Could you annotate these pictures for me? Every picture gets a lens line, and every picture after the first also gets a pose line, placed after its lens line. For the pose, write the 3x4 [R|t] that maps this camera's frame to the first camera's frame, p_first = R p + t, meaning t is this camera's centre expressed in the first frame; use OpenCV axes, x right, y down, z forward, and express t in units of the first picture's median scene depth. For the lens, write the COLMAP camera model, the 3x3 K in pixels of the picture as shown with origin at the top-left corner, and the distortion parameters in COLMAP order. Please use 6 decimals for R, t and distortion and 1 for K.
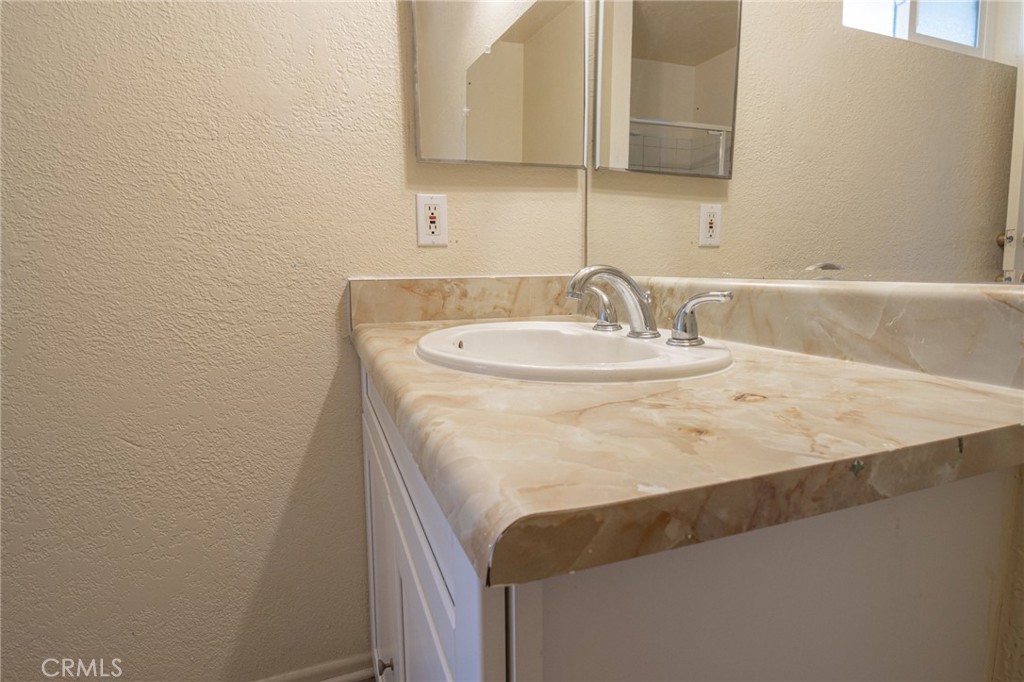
lens RADIAL K [[517.4, 0, 515.9], [0, 517.4, 334.7], [0, 0, 1]] dist [-0.002693, -0.000608]
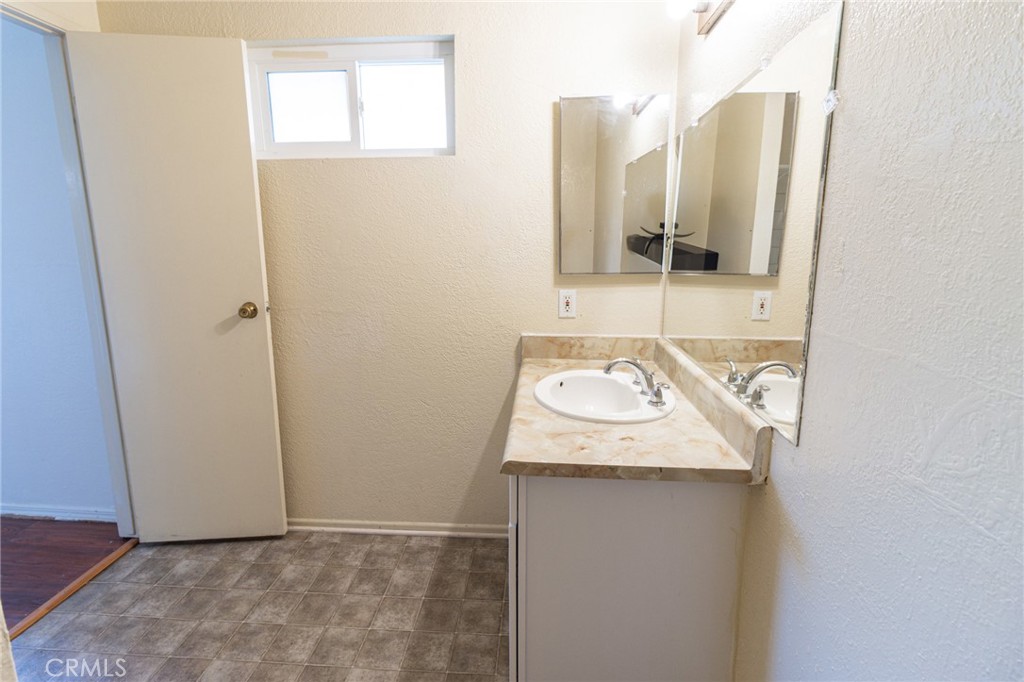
lens RADIAL K [[478.1, 0, 518.0], [0, 478.1, 339.0], [0, 0, 1]] dist [-0.001986, 0.000732]
pose [[0.908726, 0.093192, -0.406856, 0.375938], [-0.061153, 0.993964, 0.091084, -0.243227], [0.412889, -0.057890, 0.908940, -0.602026]]
